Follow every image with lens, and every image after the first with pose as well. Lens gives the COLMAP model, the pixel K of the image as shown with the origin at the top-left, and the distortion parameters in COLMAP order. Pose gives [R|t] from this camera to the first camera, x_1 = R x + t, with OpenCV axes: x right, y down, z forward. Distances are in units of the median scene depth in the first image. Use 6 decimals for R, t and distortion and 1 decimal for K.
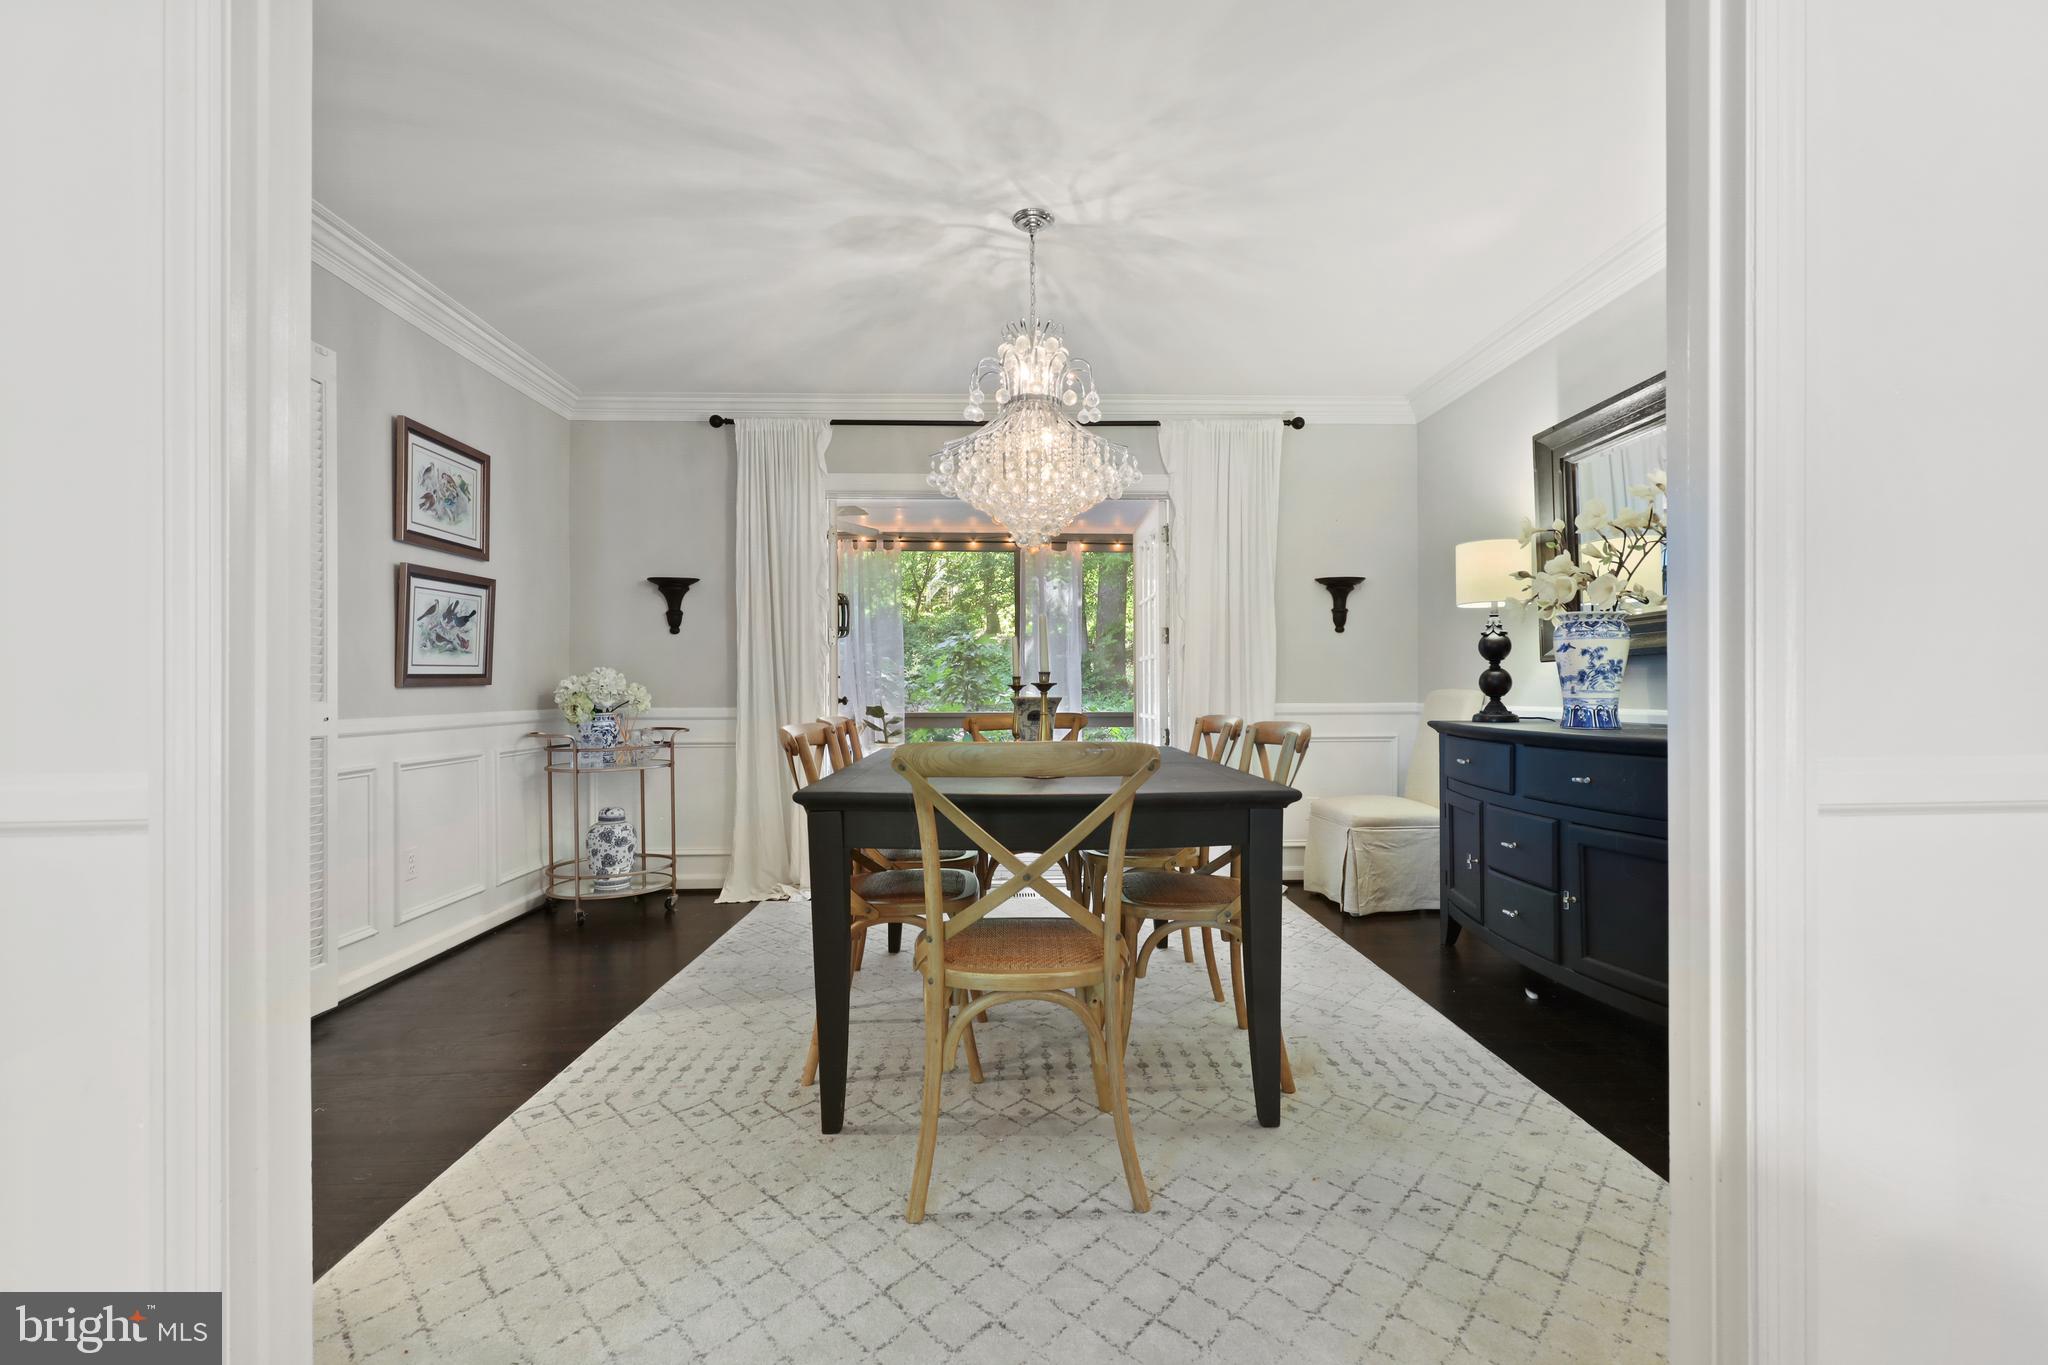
lens RADIAL K [[937.6, 0, 1012.4], [0, 937.6, 694.2], [0, 0, 1]] dist [-0.002201, 0.000015]
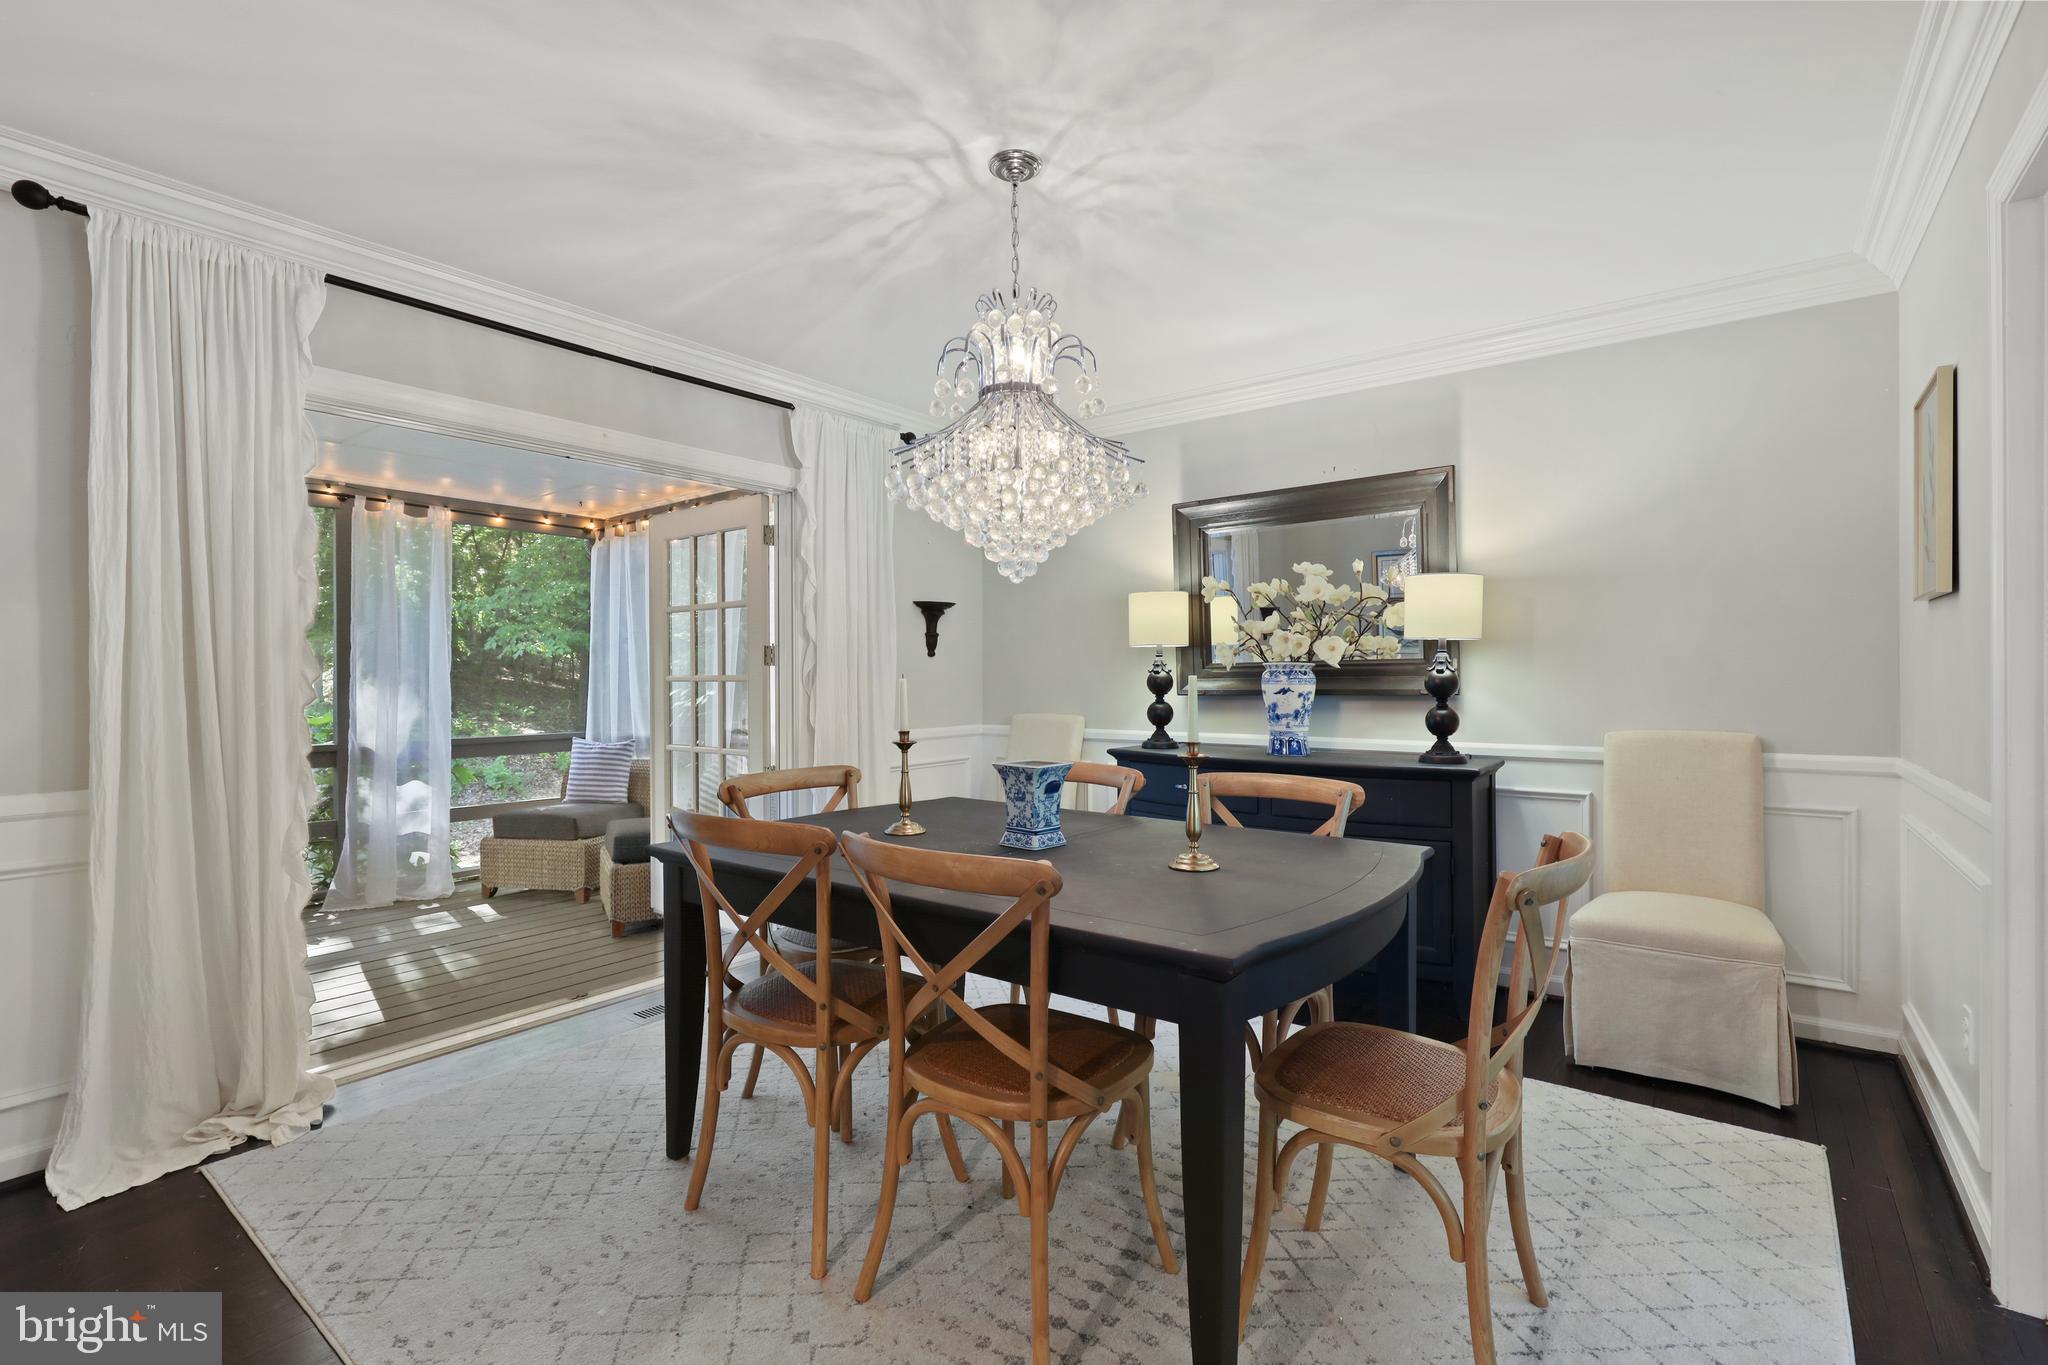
lens RADIAL K [[937.6, 0, 1025.6], [0, 937.6, 676.2], [0, 0, 1]] dist [-0.002201, 0.000015]
pose [[0.625131, -0.000049, 0.780520, -0.494595], [0.005167, 0.999978, -0.004076, -0.055278], [-0.780503, 0.006581, 0.625117, 0.410638]]
